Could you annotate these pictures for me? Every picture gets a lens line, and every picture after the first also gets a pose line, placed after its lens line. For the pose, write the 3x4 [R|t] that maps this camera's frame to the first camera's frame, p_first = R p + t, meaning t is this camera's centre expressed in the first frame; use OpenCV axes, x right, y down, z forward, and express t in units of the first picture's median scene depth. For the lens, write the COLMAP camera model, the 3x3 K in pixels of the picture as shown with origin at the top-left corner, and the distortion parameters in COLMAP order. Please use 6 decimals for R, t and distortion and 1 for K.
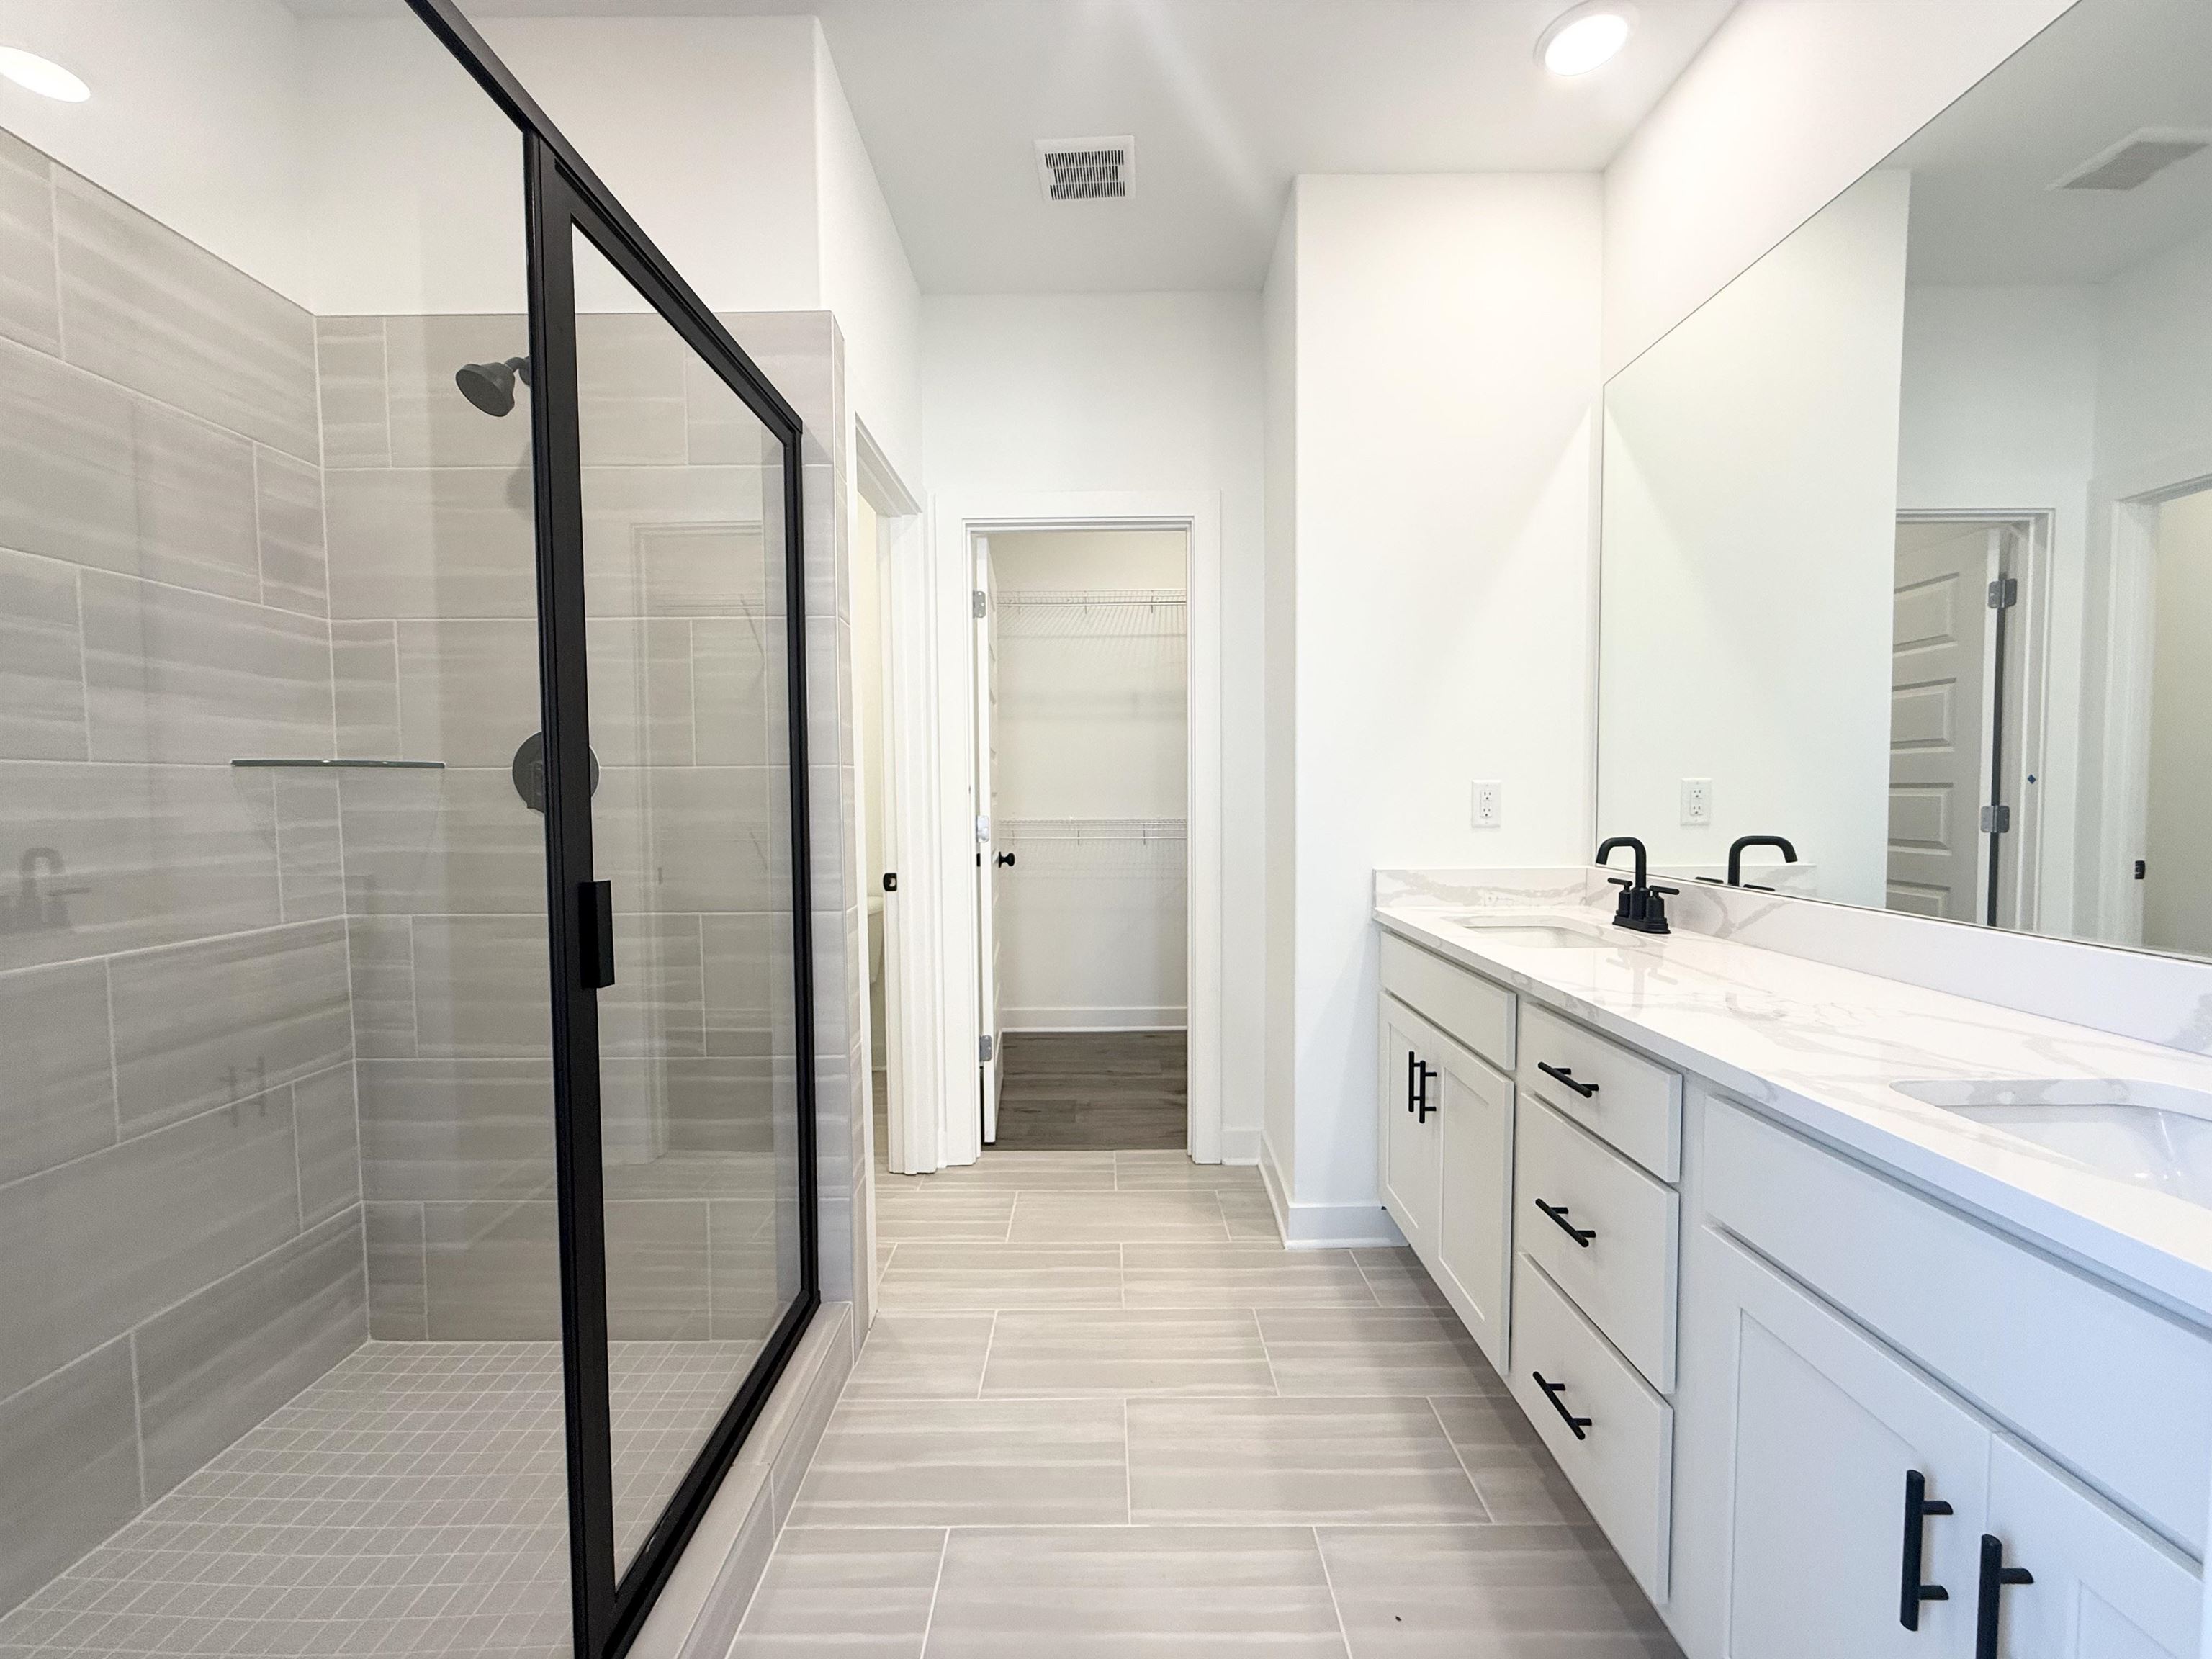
lens RADIAL K [[878.0, 0, 1101.5], [0, 878.0, 833.7], [0, 0, 1]] dist [-0.001634, 0.000420]
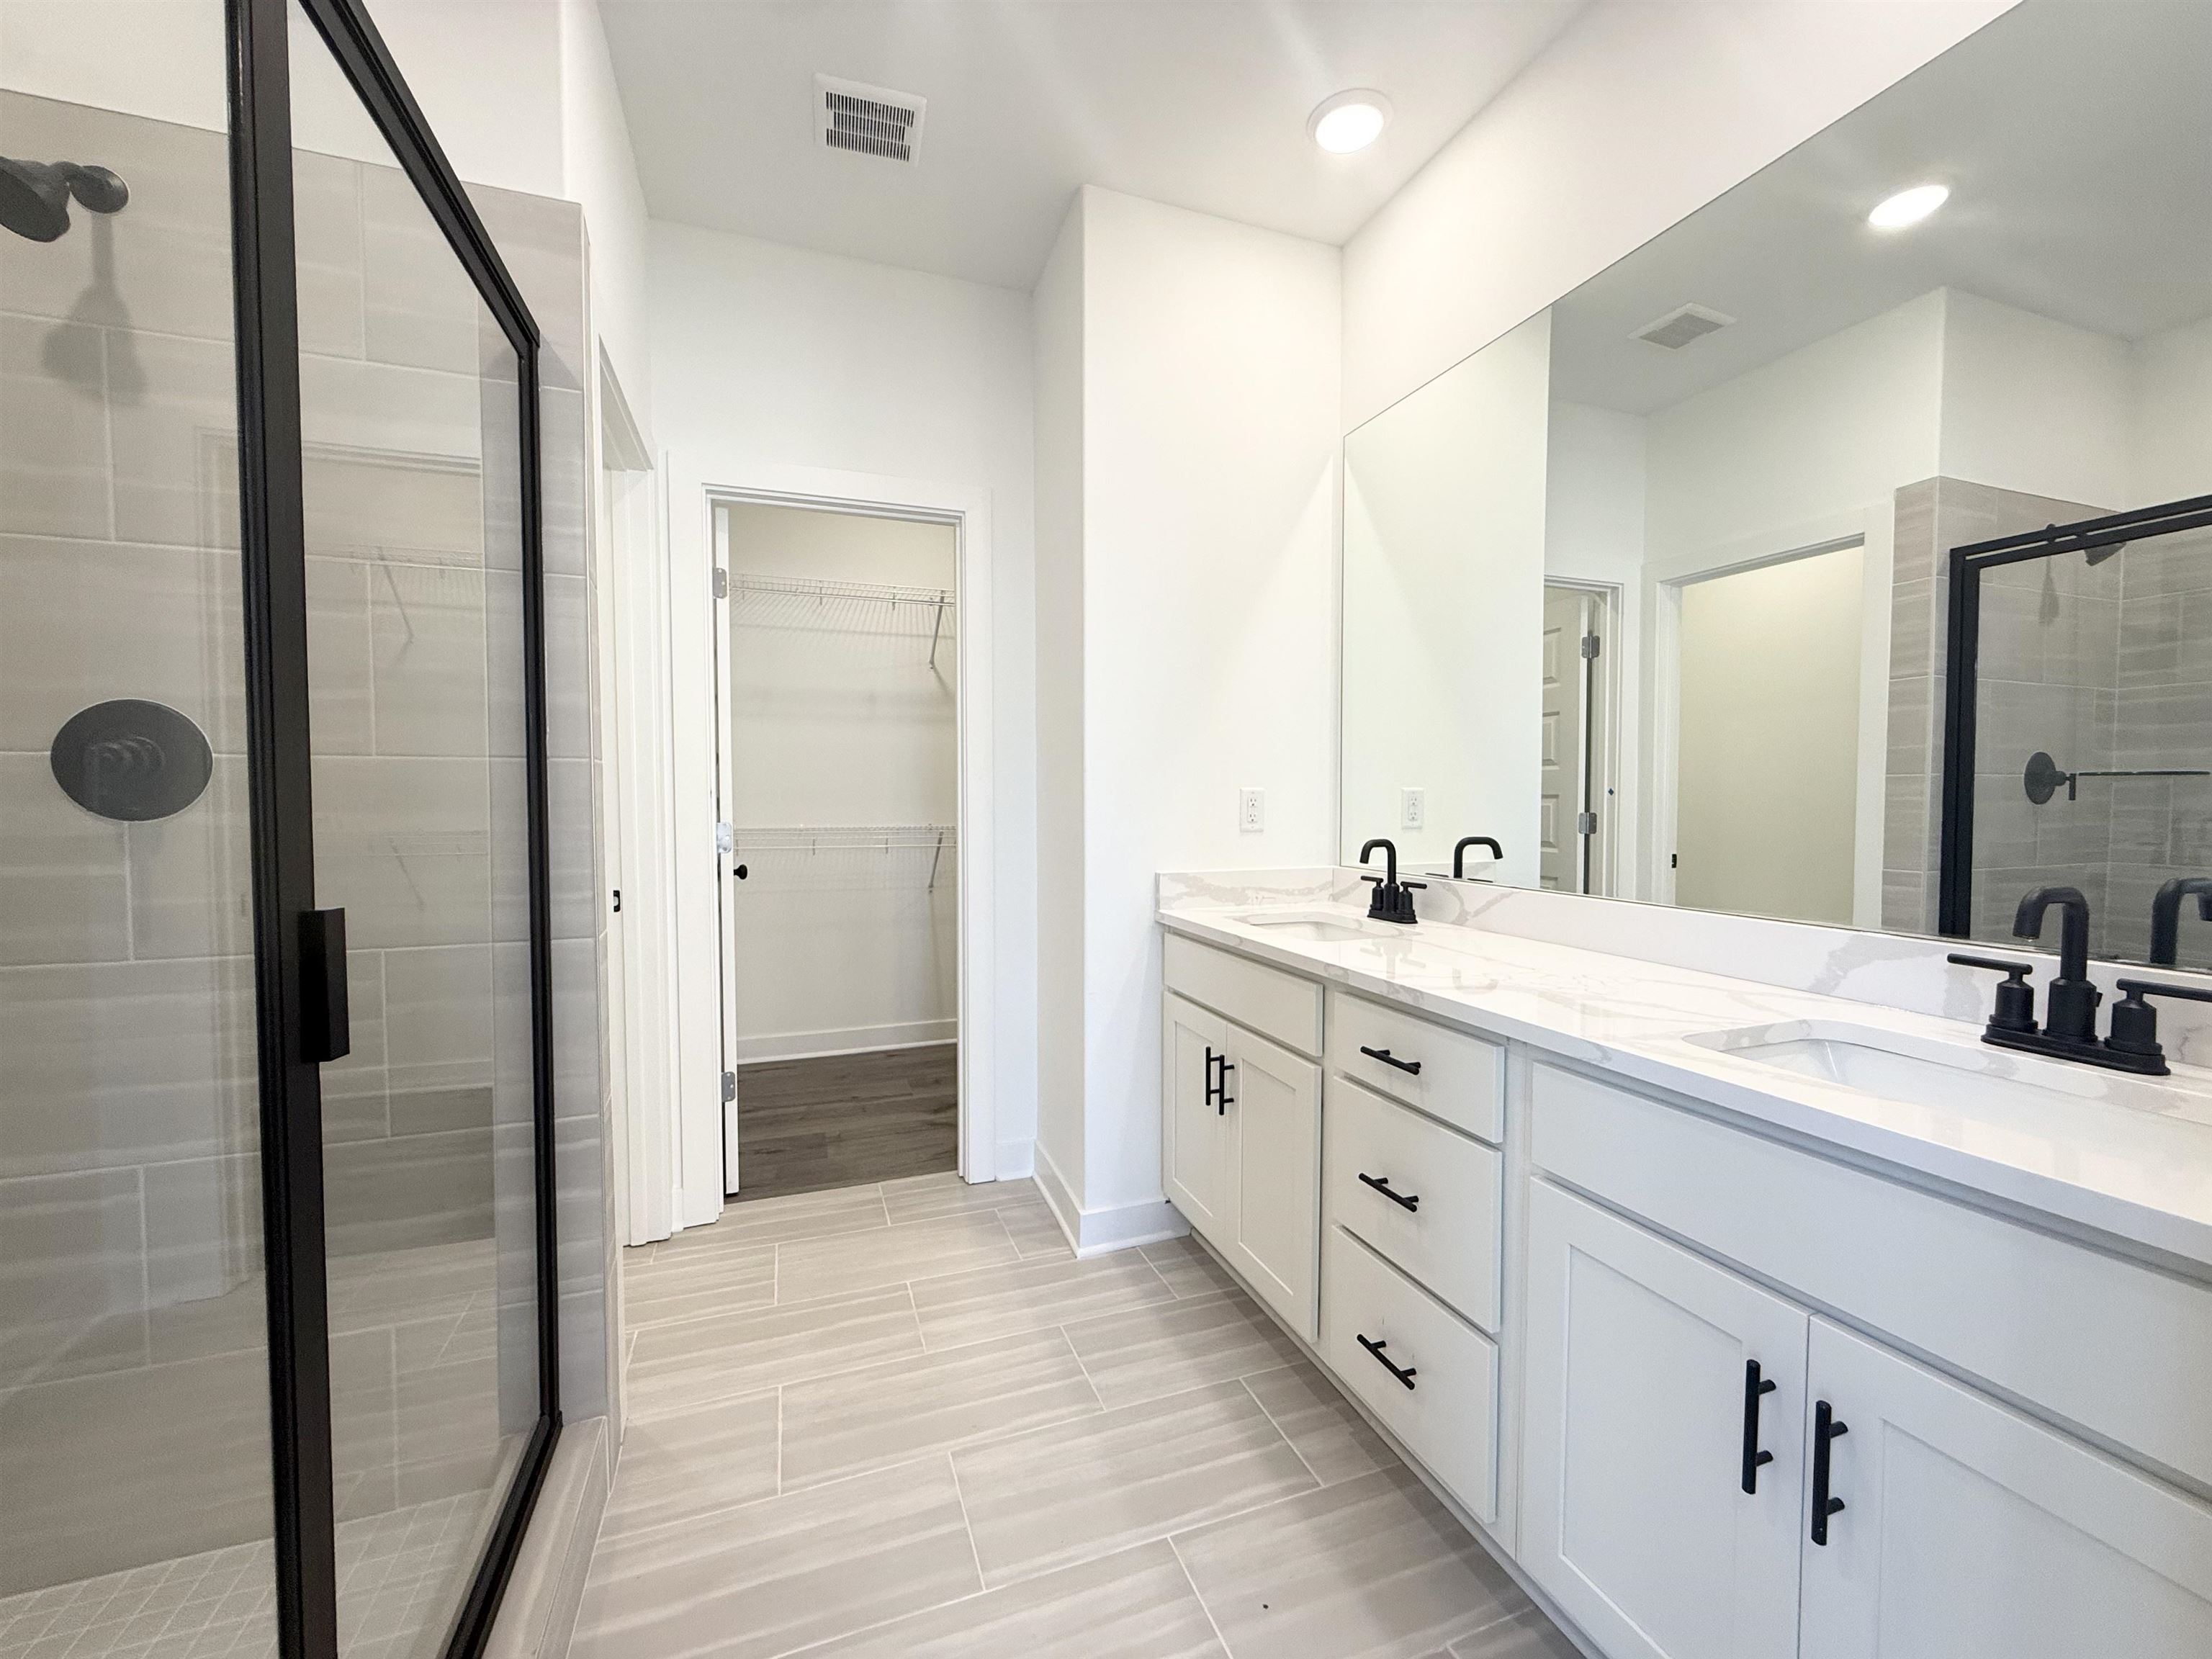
lens RADIAL K [[878.0, 0, 1096.3], [0, 878.0, 833.2], [0, 0, 1]] dist [-0.001634, 0.000420]
pose [[0.939540, -0.006636, 0.342374, -0.128934], [0.010351, 0.999906, -0.009024, 0.002960], [-0.342282, 0.012023, 0.939520, 0.067646]]
